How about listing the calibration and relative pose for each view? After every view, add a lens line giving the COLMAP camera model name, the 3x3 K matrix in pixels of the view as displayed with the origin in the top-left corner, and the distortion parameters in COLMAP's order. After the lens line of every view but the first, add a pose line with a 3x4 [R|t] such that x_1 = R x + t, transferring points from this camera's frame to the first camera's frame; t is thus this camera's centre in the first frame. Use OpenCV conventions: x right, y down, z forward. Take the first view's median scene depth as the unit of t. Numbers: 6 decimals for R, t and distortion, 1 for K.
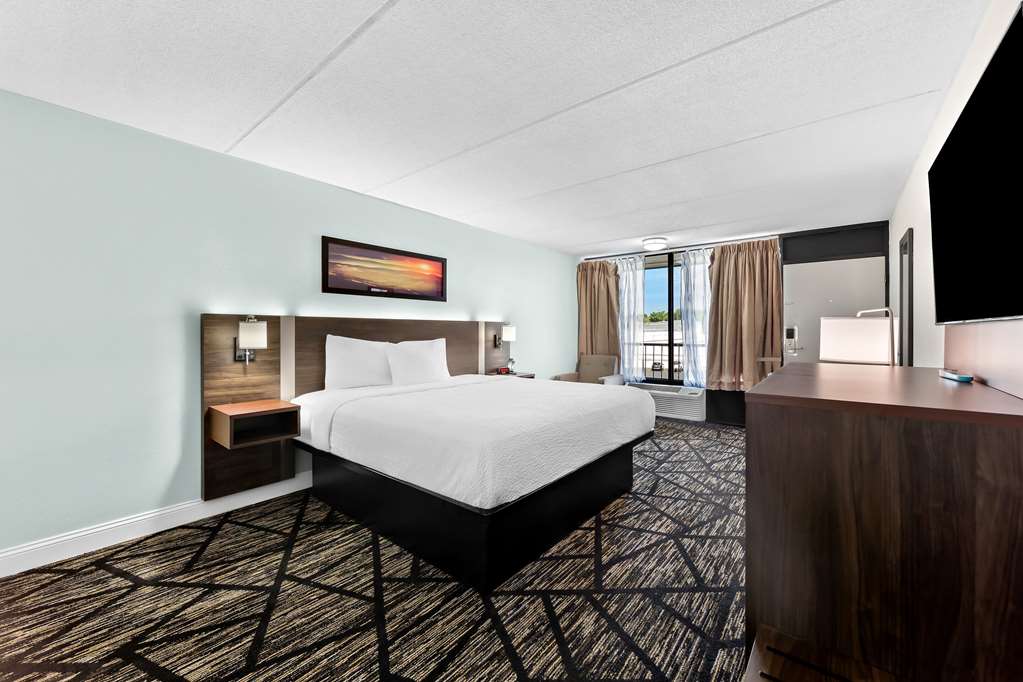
lens RADIAL K [[401.6, 0, 509.3], [0, 401.6, 334.4], [0, 0, 1]] dist [-0.002464, -0.000073]
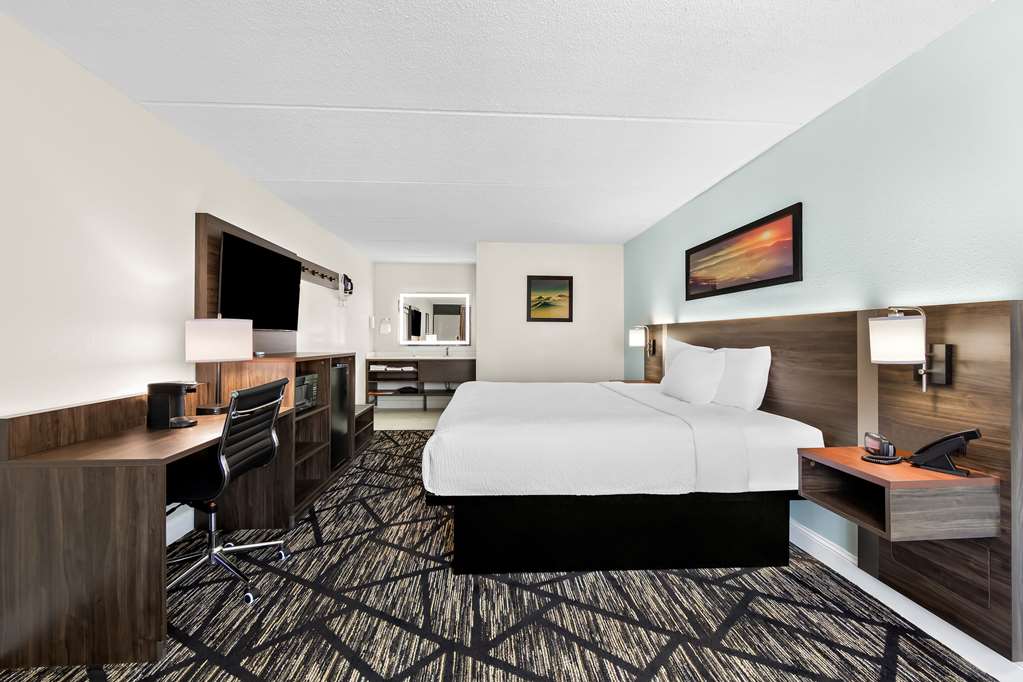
lens RADIAL K [[401.6, 0, 509.3], [0, 401.6, 334.4], [0, 0, 1]] dist [-0.002464, -0.000073]
pose [[-0.731167, -0.005018, -0.682180, 0.721748], [-0.008294, 0.999964, 0.001533, -0.008233], [0.682148, 0.006779, -0.731182, 1.614382]]
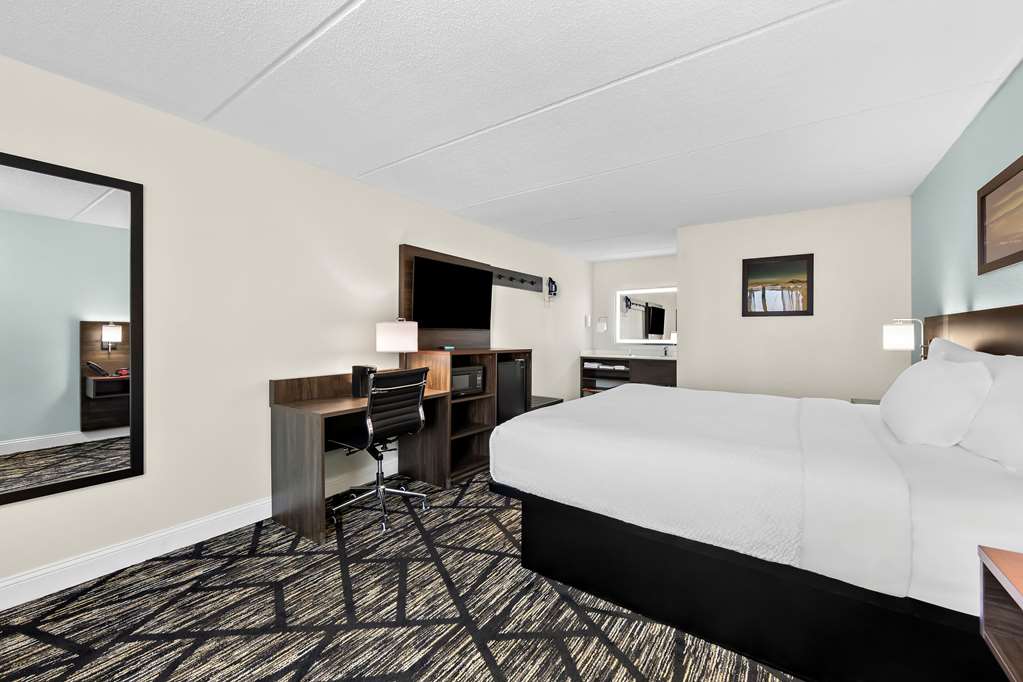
lens RADIAL K [[408.7, 0, 509.4], [0, 408.7, 333.6], [0, 0, 1]] dist [-0.001747, -0.000069]
pose [[-0.996987, -0.003198, -0.077498, 0.401247], [-0.003776, 0.999966, 0.007324, -0.009029], [0.077472, 0.007595, -0.996966, 1.759077]]
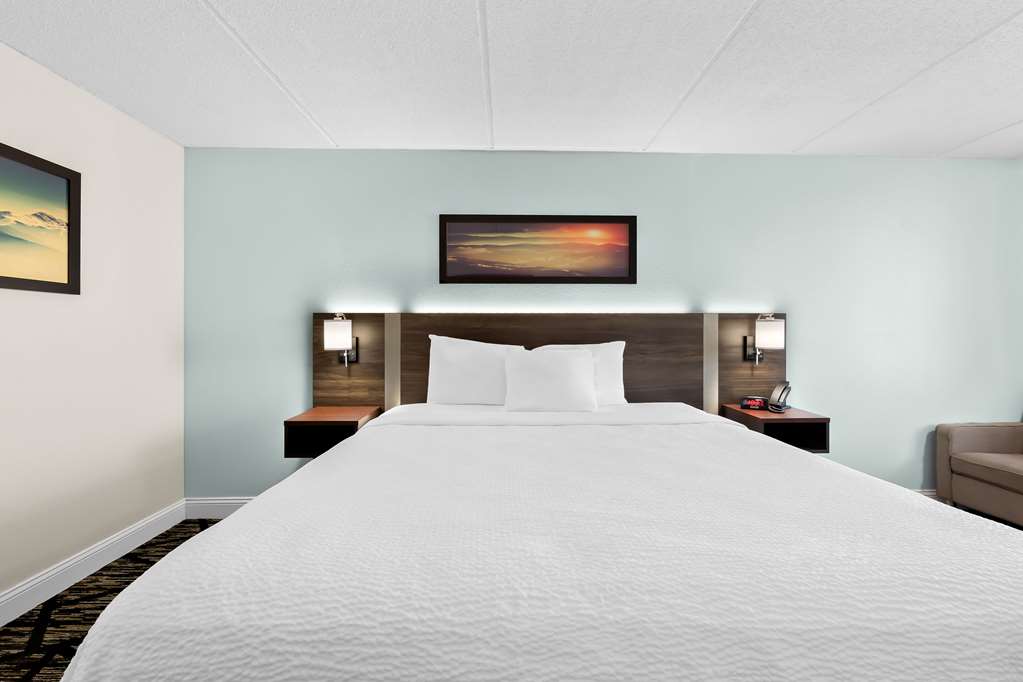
lens RADIAL K [[408.7, 0, 509.4], [0, 408.7, 333.6], [0, 0, 1]] dist [-0.001747, -0.000069]
pose [[0.654944, -0.003238, -0.755670, 0.284741], [-0.003876, 0.999963, -0.007644, 0.004273], [0.755667, 0.007935, 0.654908, 0.610596]]
